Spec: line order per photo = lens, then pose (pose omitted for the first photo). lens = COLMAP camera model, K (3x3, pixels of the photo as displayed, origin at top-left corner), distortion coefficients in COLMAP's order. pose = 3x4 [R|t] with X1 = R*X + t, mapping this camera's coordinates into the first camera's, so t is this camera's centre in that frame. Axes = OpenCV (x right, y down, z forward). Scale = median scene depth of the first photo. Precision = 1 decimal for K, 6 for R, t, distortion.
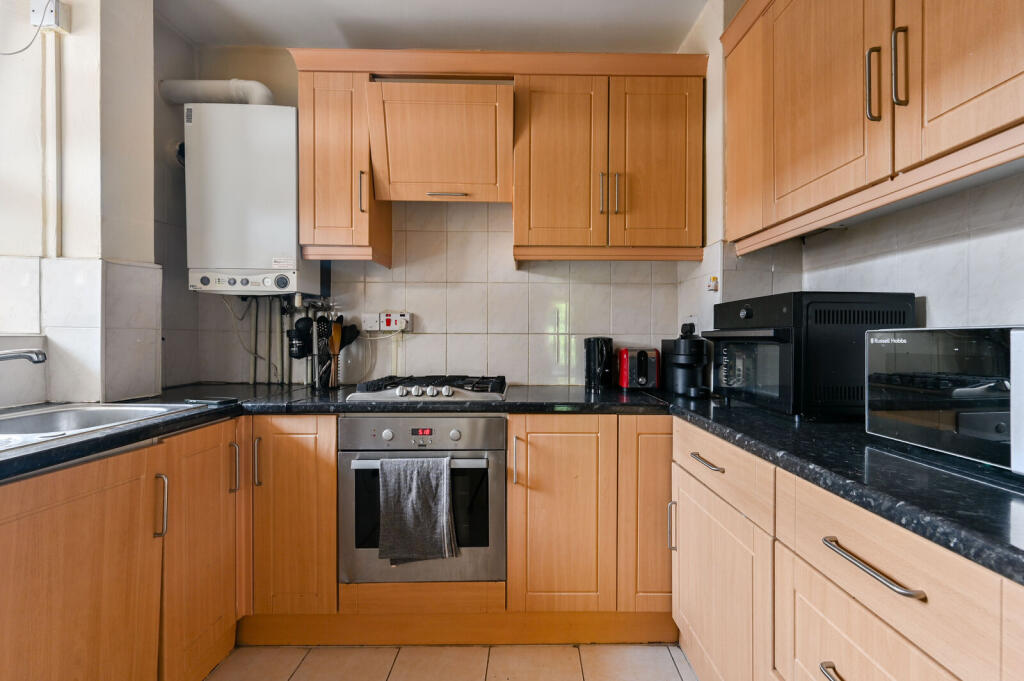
lens RADIAL K [[415.2, 0, 514.8], [0, 415.2, 338.0], [0, 0, 1]] dist [-0.001299, 0.000293]
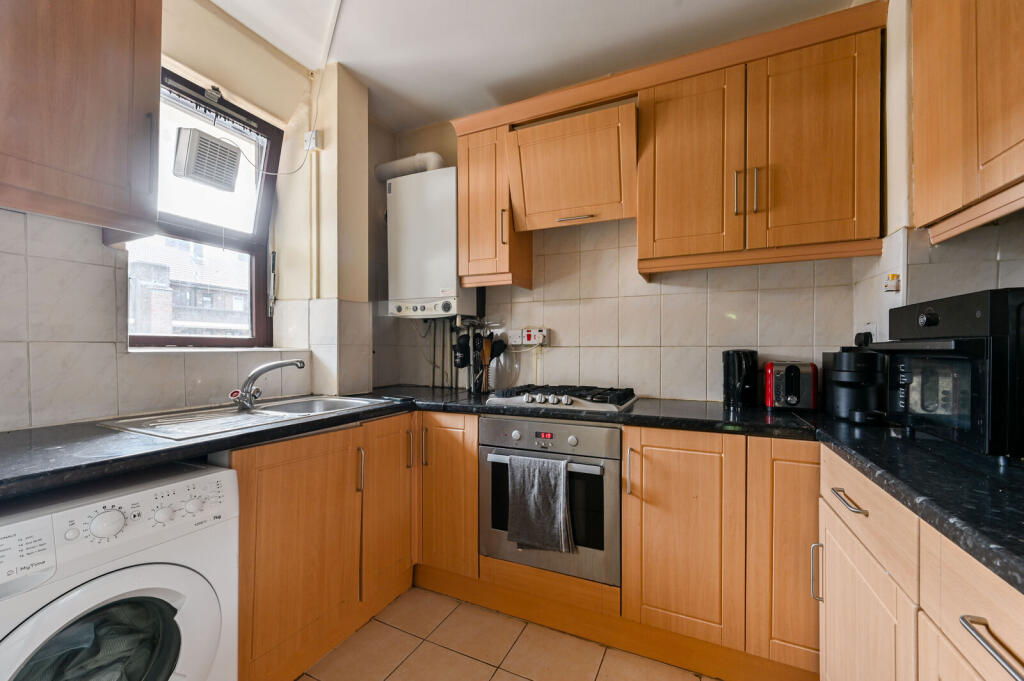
lens RADIAL K [[398.0, 0, 510.9], [0, 398.0, 348.0], [0, 0, 1]] dist [-0.001471, -0.000110]
pose [[0.902294, -0.005060, -0.431092, 0.155403], [0.003215, 0.999982, -0.005008, -0.003974], [0.431110, 0.003133, 0.902294, -0.007468]]
